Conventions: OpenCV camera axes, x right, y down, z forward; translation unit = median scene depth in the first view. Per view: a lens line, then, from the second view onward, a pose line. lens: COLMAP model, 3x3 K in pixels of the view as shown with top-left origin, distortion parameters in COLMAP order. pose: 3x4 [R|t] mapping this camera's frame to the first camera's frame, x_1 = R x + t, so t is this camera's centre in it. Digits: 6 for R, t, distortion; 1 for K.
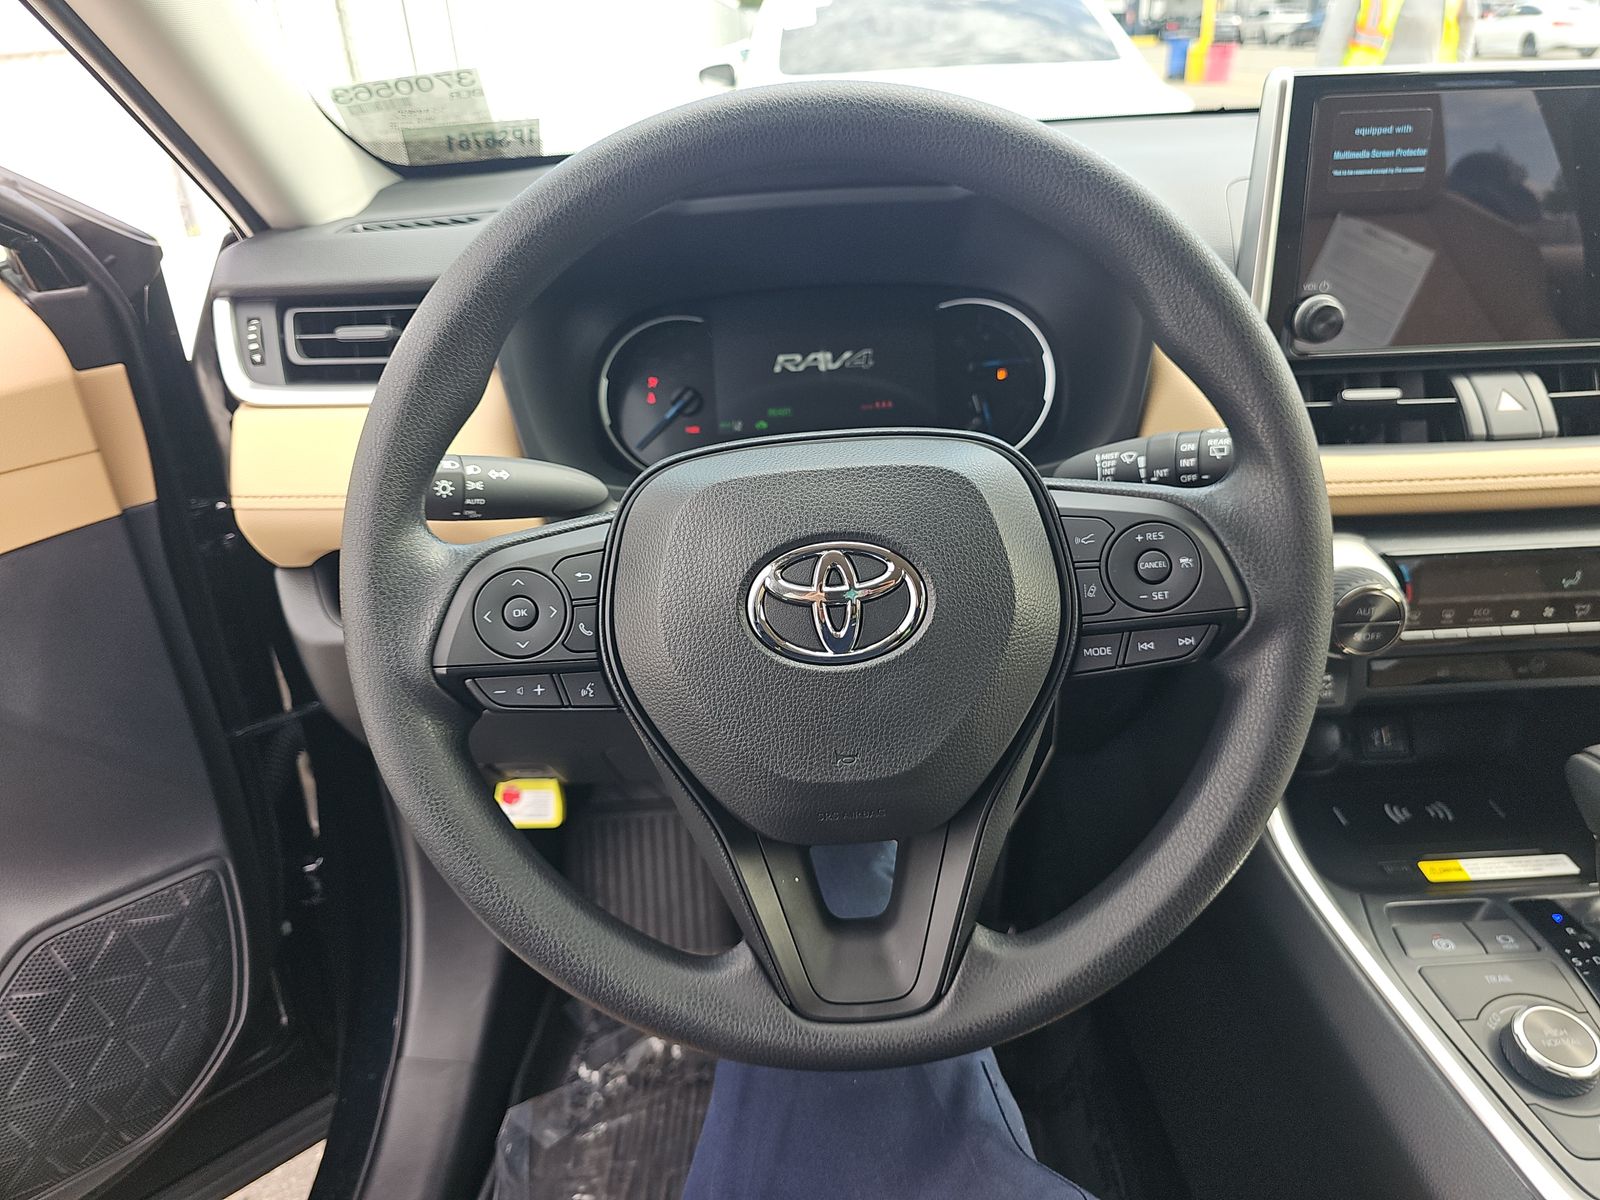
lens RADIAL K [[1087.9, 0, 803.7], [0, 1087.9, 591.9], [0, 0, 1]] dist [0.020242, -0.039650]
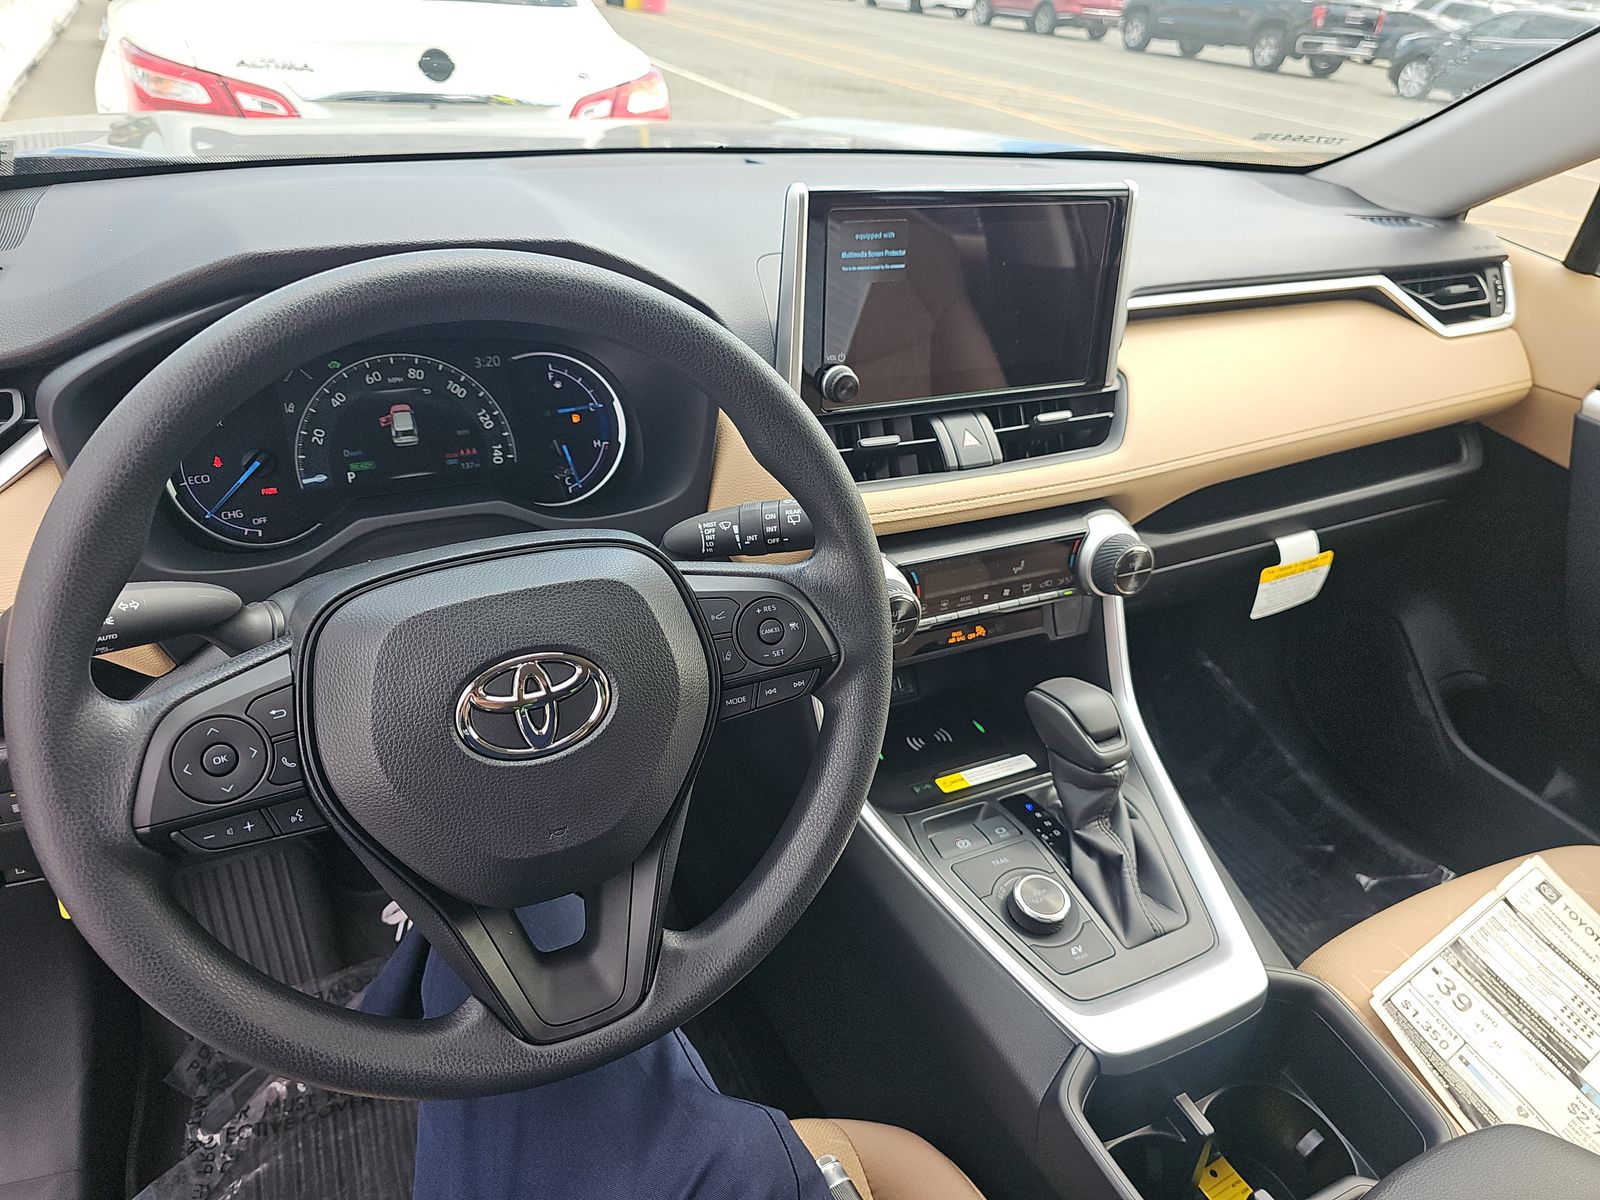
lens RADIAL K [[1087.9, 0, 809.3], [0, 1087.9, 615.1], [0, 0, 1]] dist [0.020242, -0.039650]
pose [[0.891112, -0.133910, 0.433575, -0.144405], [0.093964, 0.989211, 0.112397, -0.136018], [-0.443948, -0.059418, 0.894080, -0.127301]]
